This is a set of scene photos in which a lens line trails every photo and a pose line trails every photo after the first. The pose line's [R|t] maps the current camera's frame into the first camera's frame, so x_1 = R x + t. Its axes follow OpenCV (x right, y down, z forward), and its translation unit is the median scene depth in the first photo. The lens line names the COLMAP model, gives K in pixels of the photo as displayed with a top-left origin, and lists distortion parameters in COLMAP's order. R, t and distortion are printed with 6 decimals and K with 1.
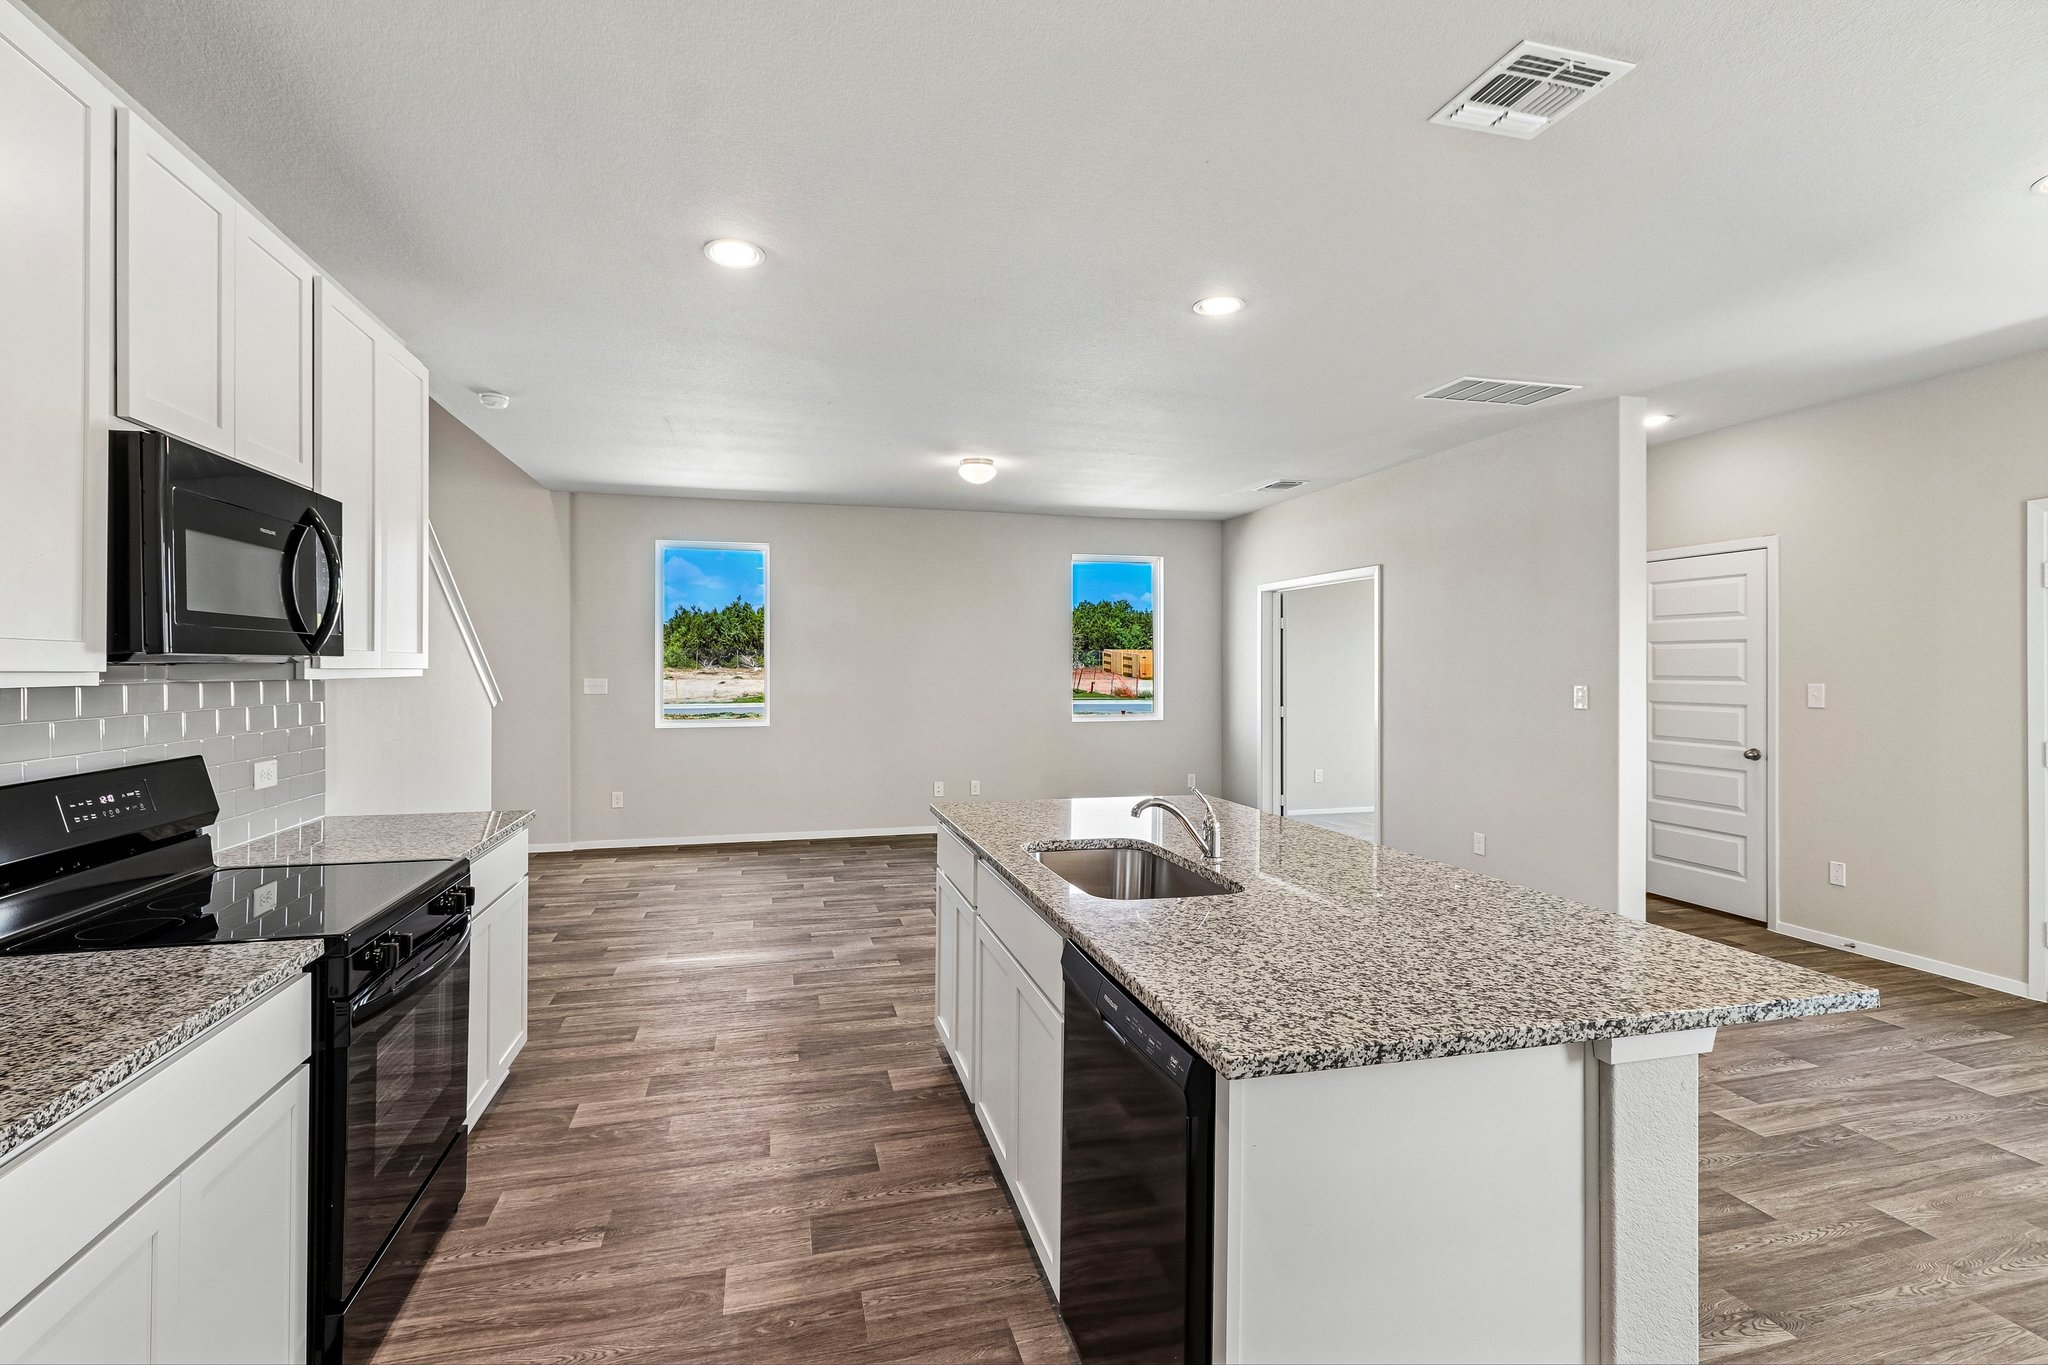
lens RADIAL K [[942.5, 0, 1028.3], [0, 942.5, 665.6], [0, 0, 1]] dist [0.011210, -0.003524]
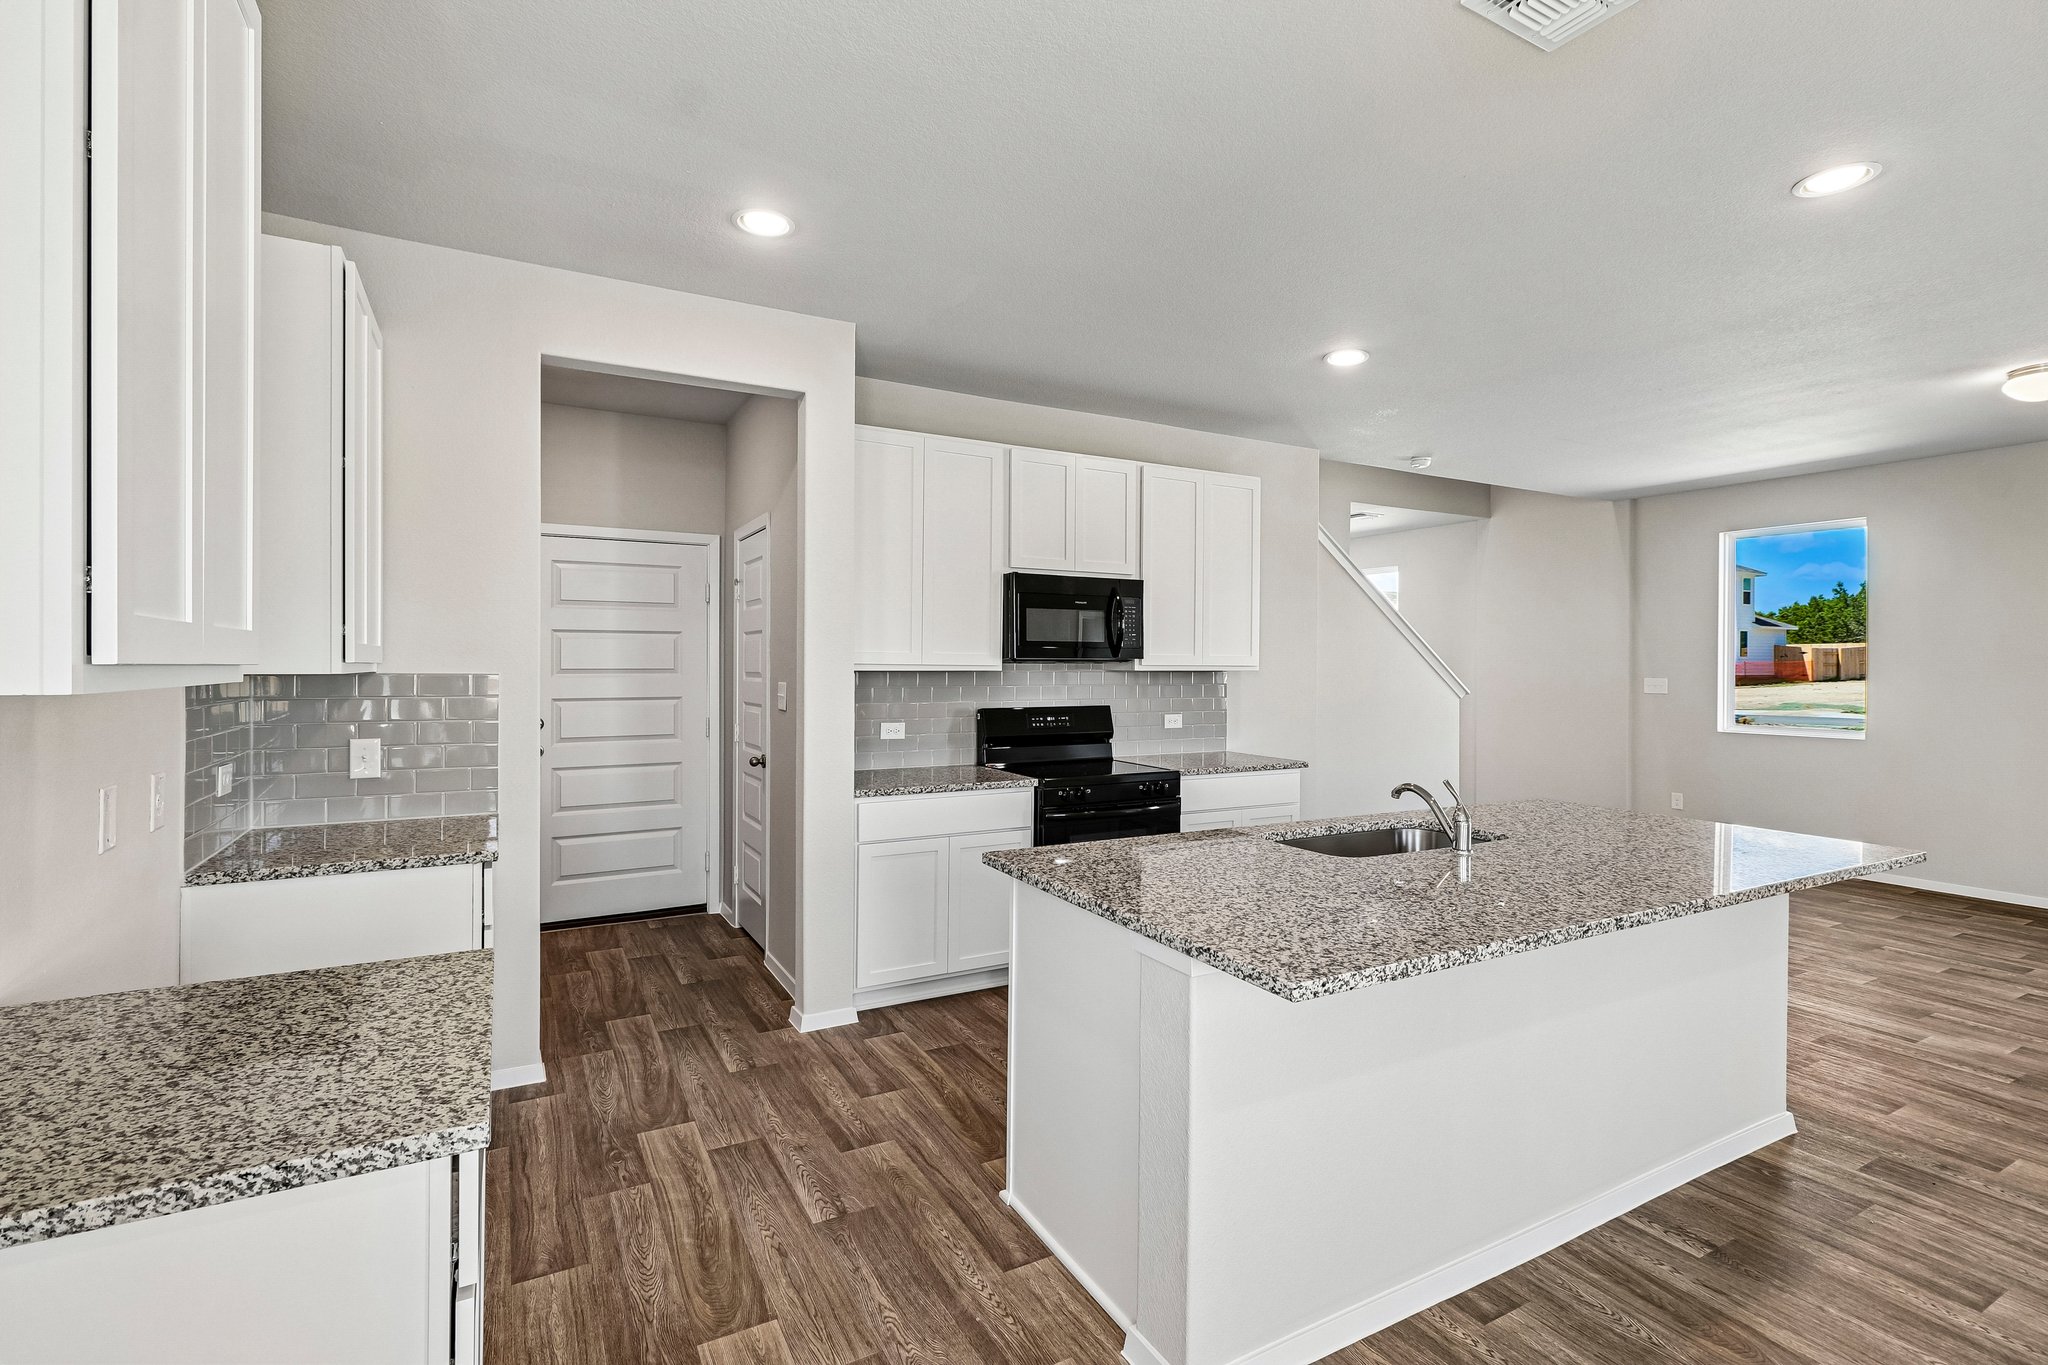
lens RADIAL K [[942.5, 0, 1028.3], [0, 942.5, 665.6], [0, 0, 1]] dist [0.011210, -0.003524]
pose [[0.236247, 0.000952, -0.971692, 0.384689], [-0.001455, 0.999999, 0.000626, 0.000804], [0.971692, 0.001266, 0.236248, 0.104550]]
